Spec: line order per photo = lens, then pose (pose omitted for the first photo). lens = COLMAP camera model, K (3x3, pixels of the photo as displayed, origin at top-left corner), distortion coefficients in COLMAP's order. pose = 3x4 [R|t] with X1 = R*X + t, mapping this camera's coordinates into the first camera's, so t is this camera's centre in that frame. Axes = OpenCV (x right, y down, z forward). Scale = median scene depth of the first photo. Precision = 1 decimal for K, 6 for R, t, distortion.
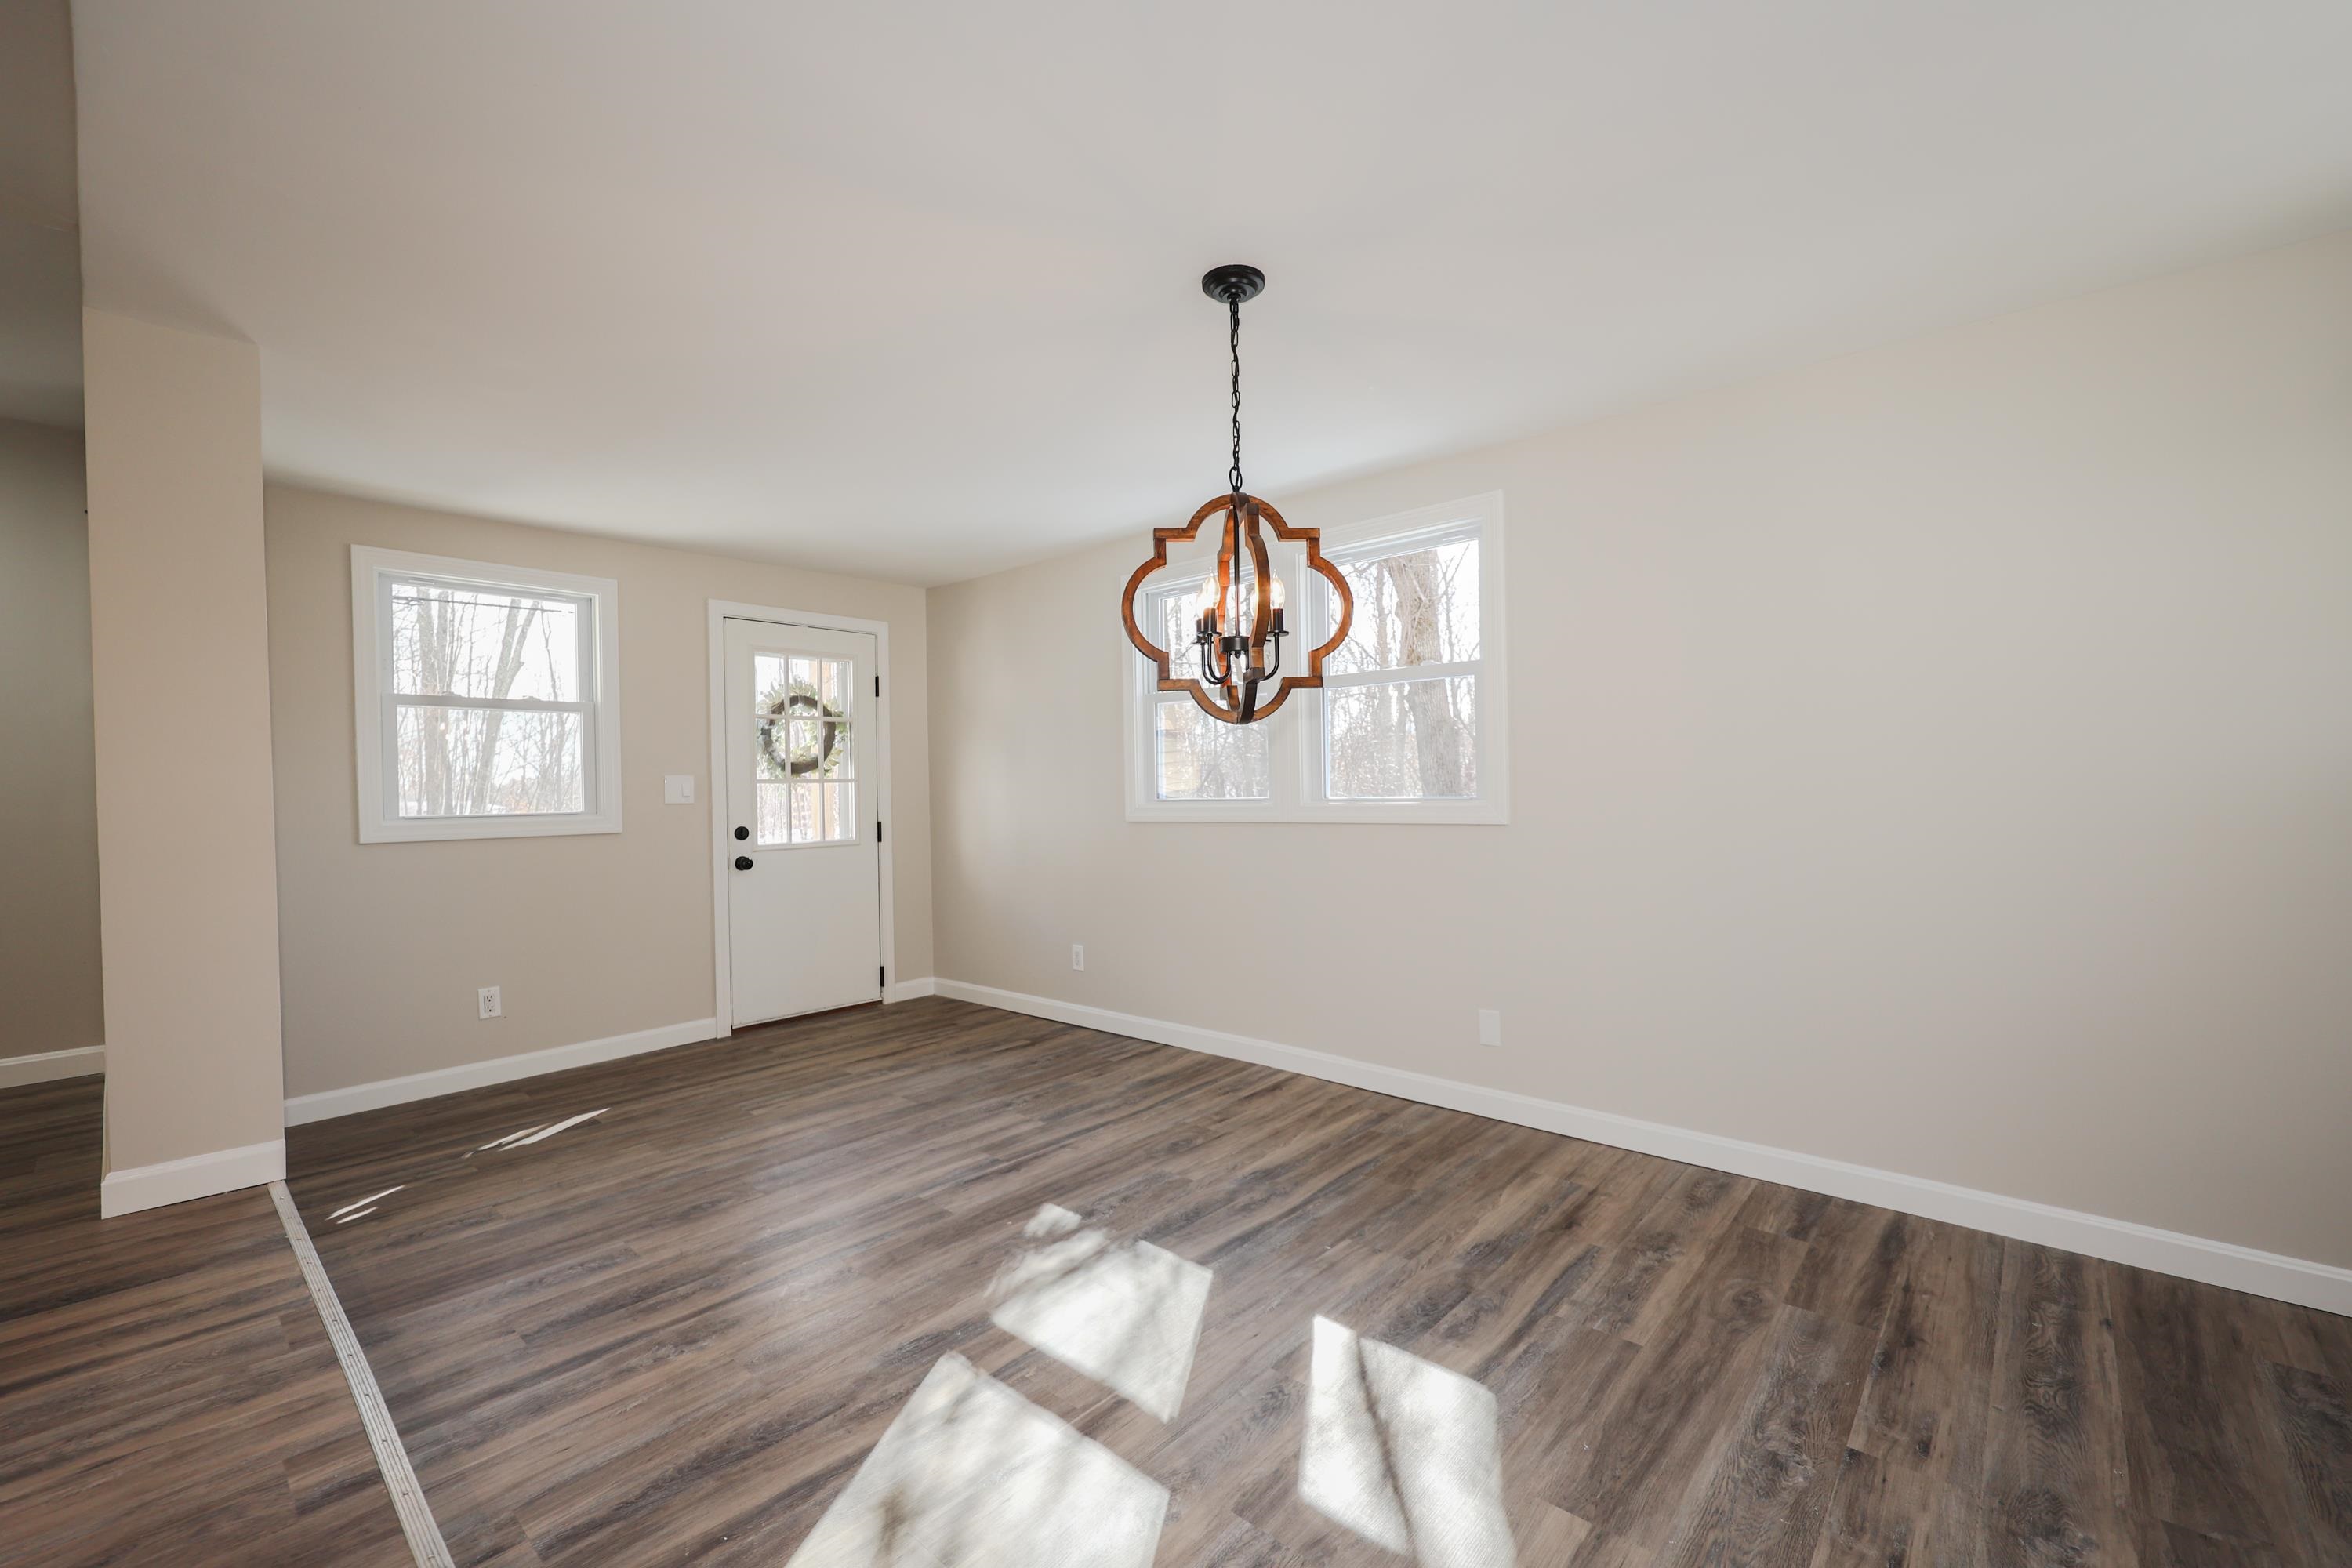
lens RADIAL K [[967.8, 0, 1187.1], [0, 967.8, 786.4], [0, 0, 1]] dist [0.005499, 0.000026]
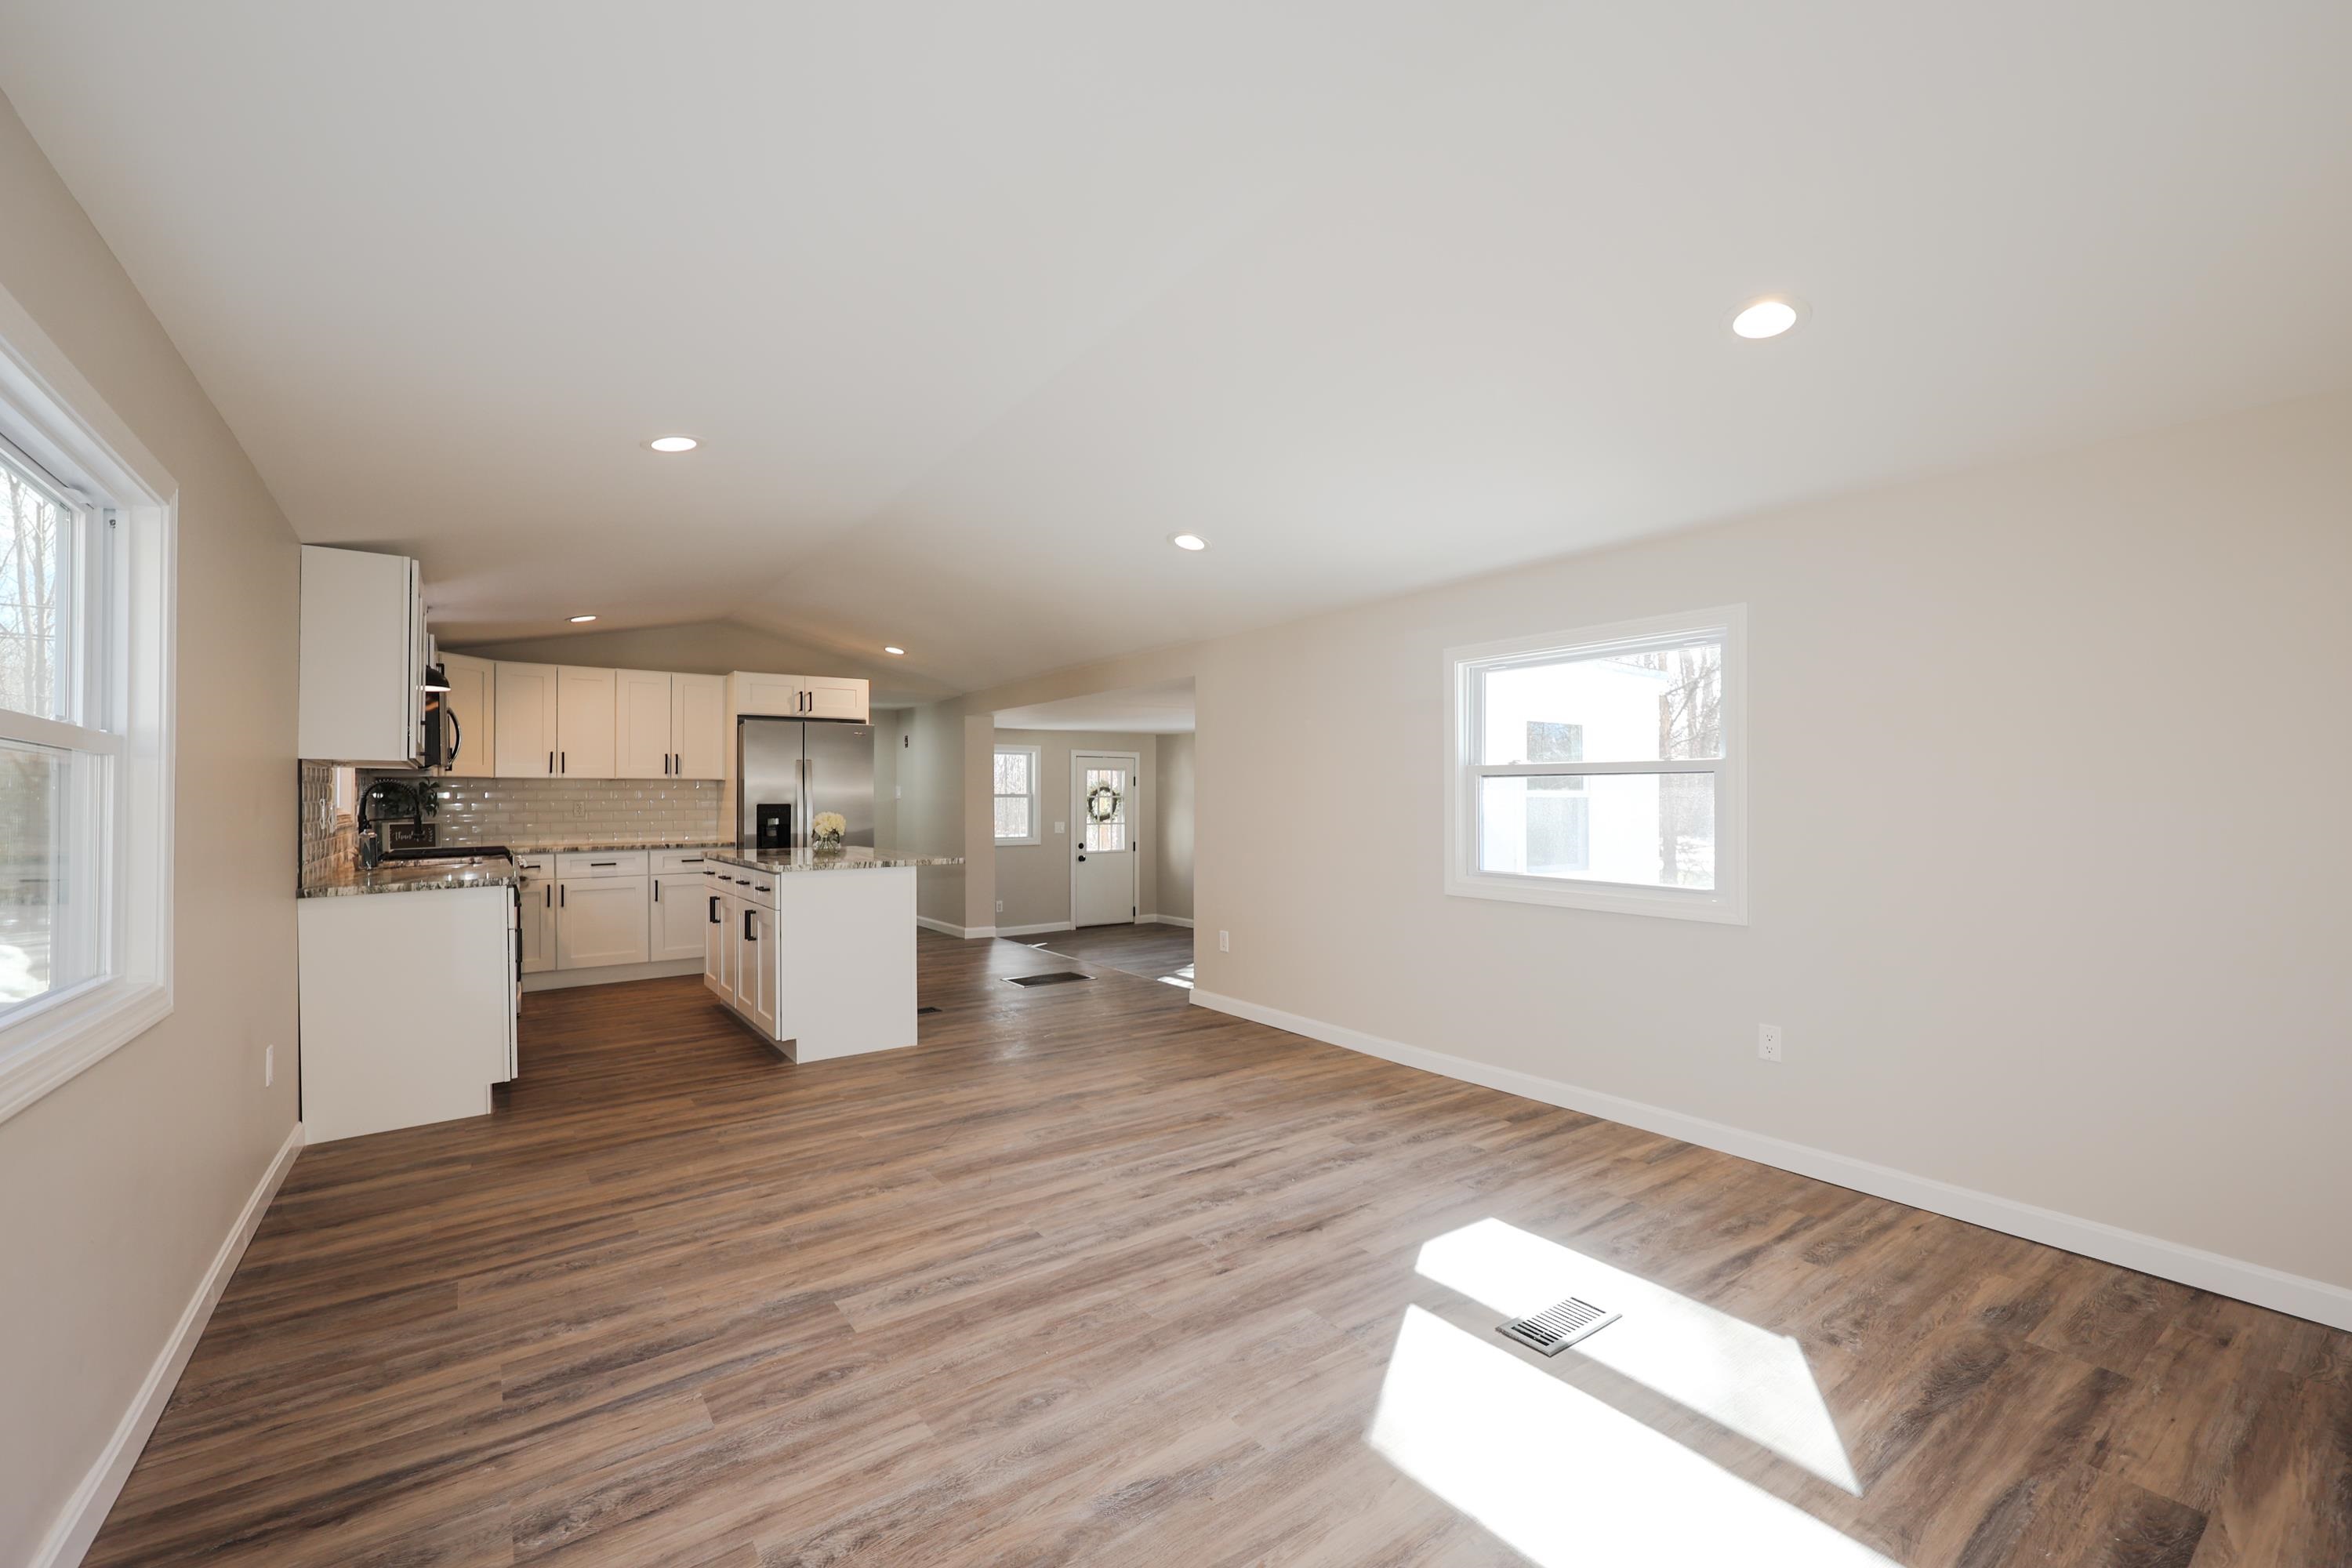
lens RADIAL K [[967.8, 0, 1158.7], [0, 967.8, 788.6], [0, 0, 1]] dist [0.005499, 0.000026]
pose [[0.972735, 0.014387, -0.231475, 0.376376], [-0.016542, 0.999836, -0.007373, -0.105625], [0.231331, 0.011001, 0.972813, -1.733467]]
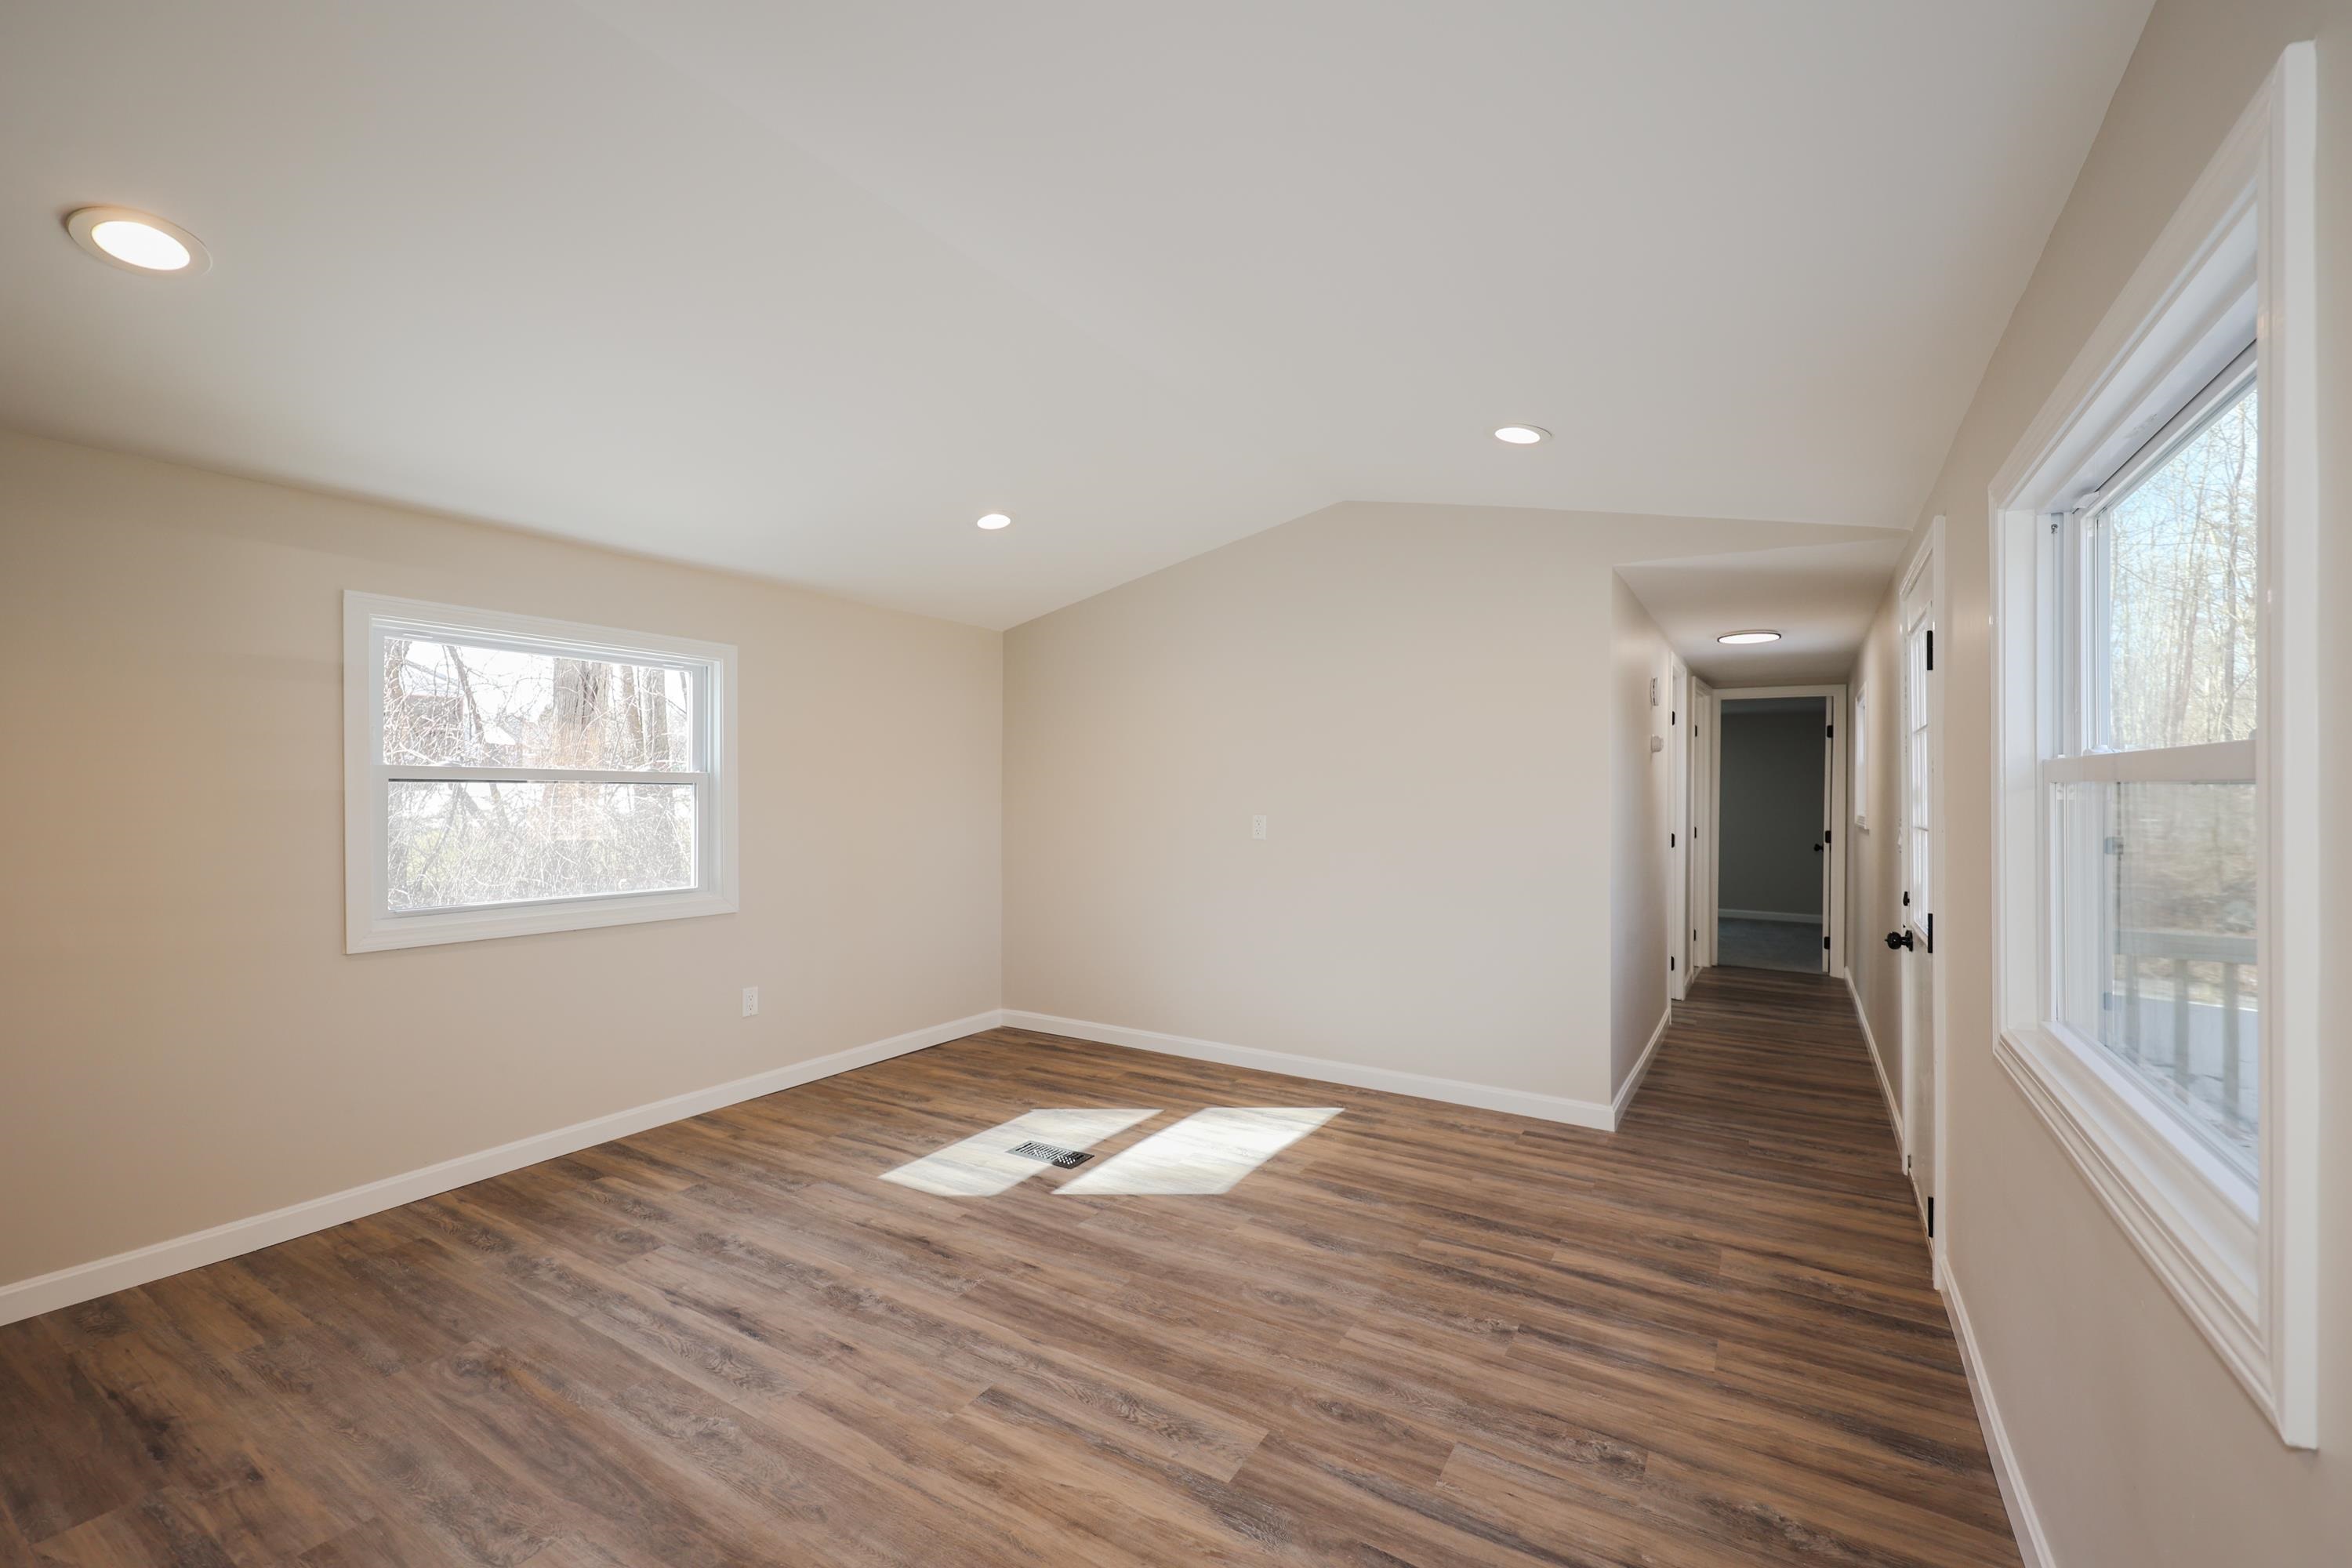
lens RADIAL K [[967.8, 0, 1200.4], [0, 967.8, 788.8], [0, 0, 1]] dist [0.005499, 0.000026]
pose [[-0.177183, 0.021584, 0.983941, -0.533540], [-0.001143, 0.999754, -0.022137, -0.109589], [-0.984177, -0.005047, -0.177115, -0.998354]]
